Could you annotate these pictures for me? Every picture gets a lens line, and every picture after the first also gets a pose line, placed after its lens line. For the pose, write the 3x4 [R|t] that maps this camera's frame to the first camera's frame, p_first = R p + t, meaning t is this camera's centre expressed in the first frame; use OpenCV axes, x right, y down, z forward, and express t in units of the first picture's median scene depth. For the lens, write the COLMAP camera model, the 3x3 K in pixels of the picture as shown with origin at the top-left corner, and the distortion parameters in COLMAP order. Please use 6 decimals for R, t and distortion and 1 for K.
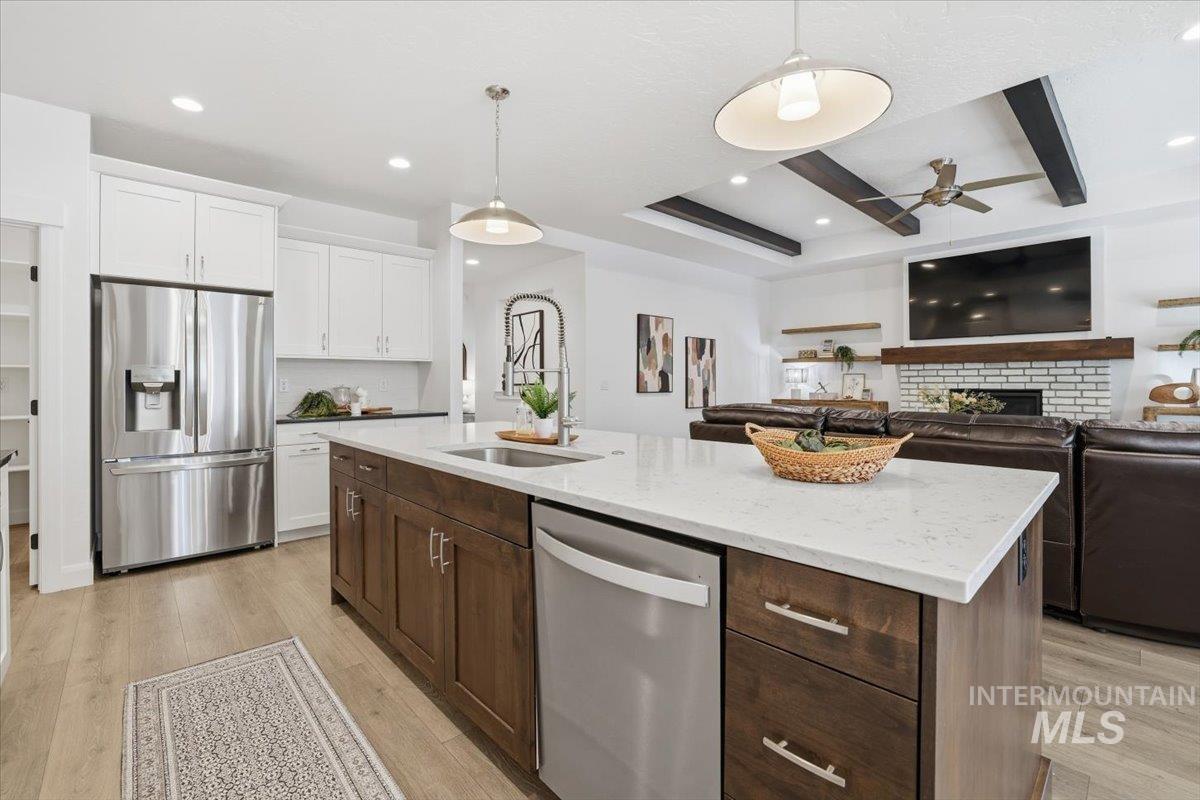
lens RADIAL K [[537.7, 0, 608.1], [0, 537.7, 383.5], [0, 0, 1]] dist [-0.001799, 0.000140]
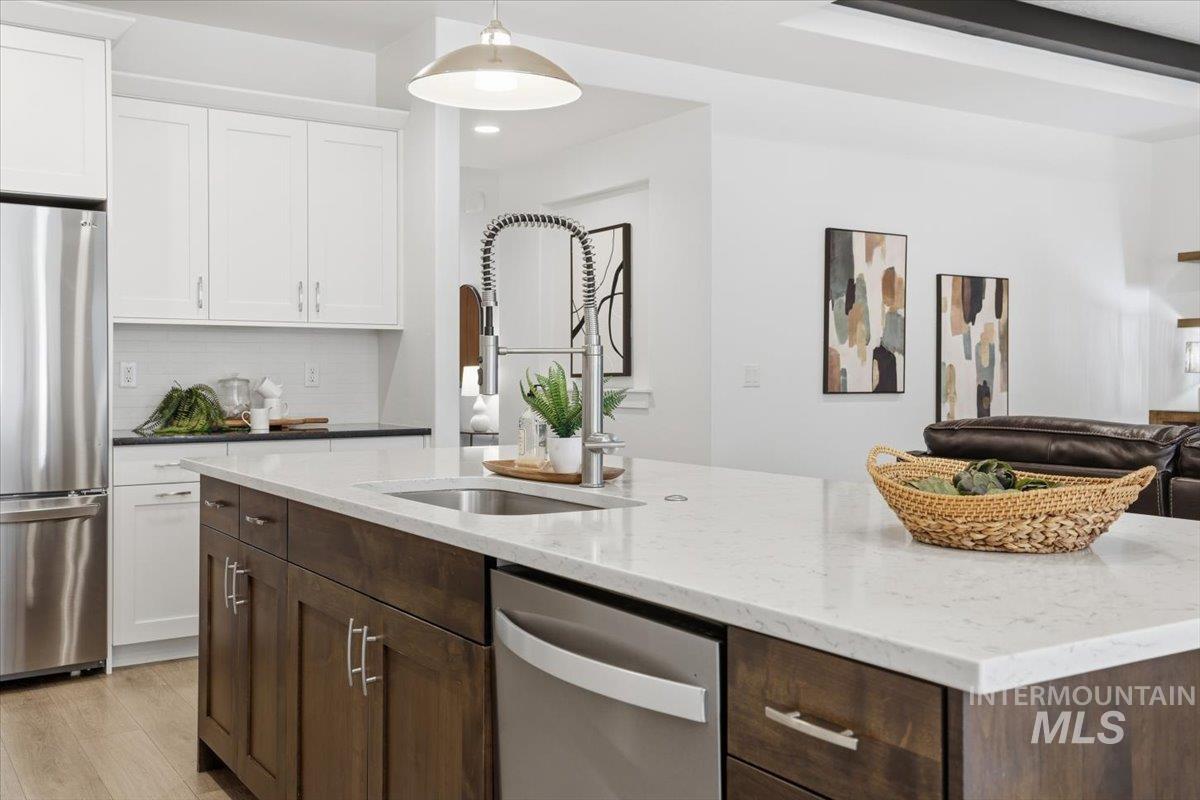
lens RADIAL K [[1162.4, 0, 605.2], [0, 1162.4, 384.0], [0, 0, 1]] dist [0.146917, 0.002876]
pose [[0.985373, 0.005659, -0.170318, 0.075019], [-0.004114, 0.999947, 0.009423, -0.000528], [0.170362, -0.008585, 0.985344, -0.099921]]
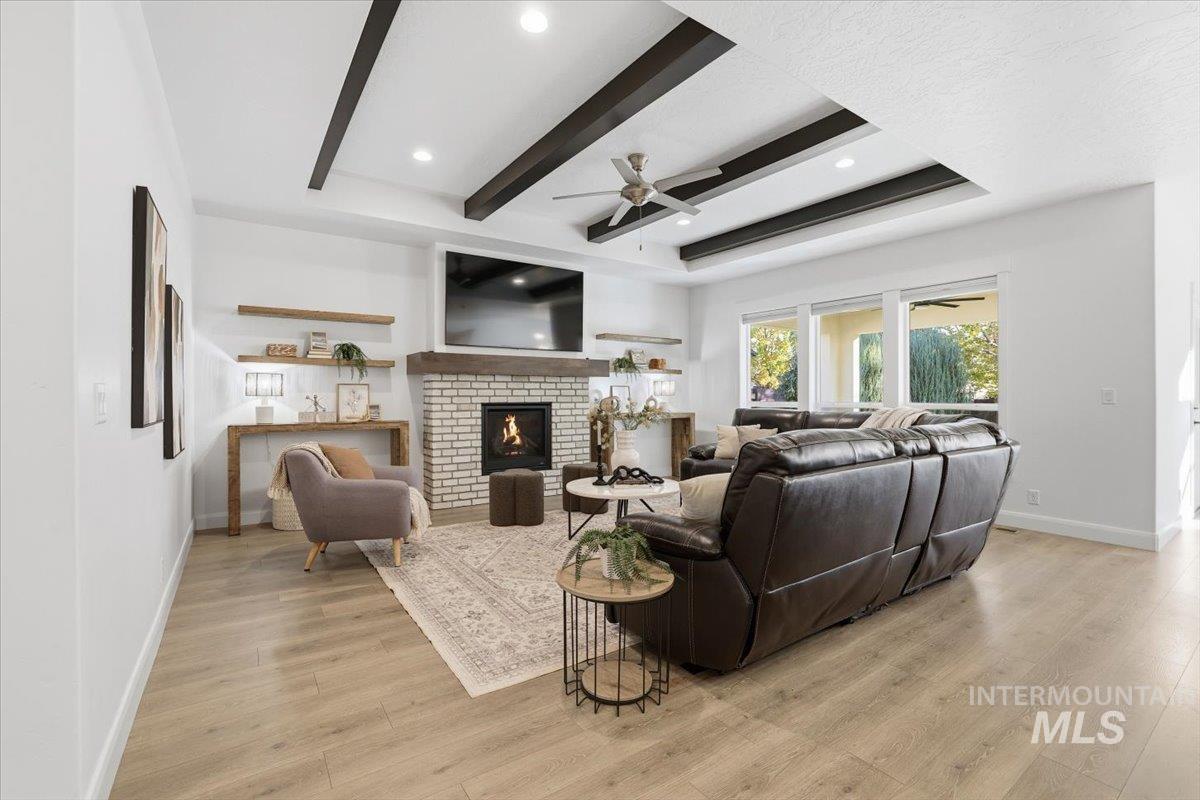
lens RADIAL K [[530.3, 0, 593.5], [0, 530.3, 397.3], [0, 0, 1]] dist [-0.038025, -0.000133]
pose [[0.167190, -0.002543, 0.985921, -0.411835], [0.002752, 0.999994, 0.002112, -0.001282], [-0.985921, 0.002360, 0.167196, 1.285939]]
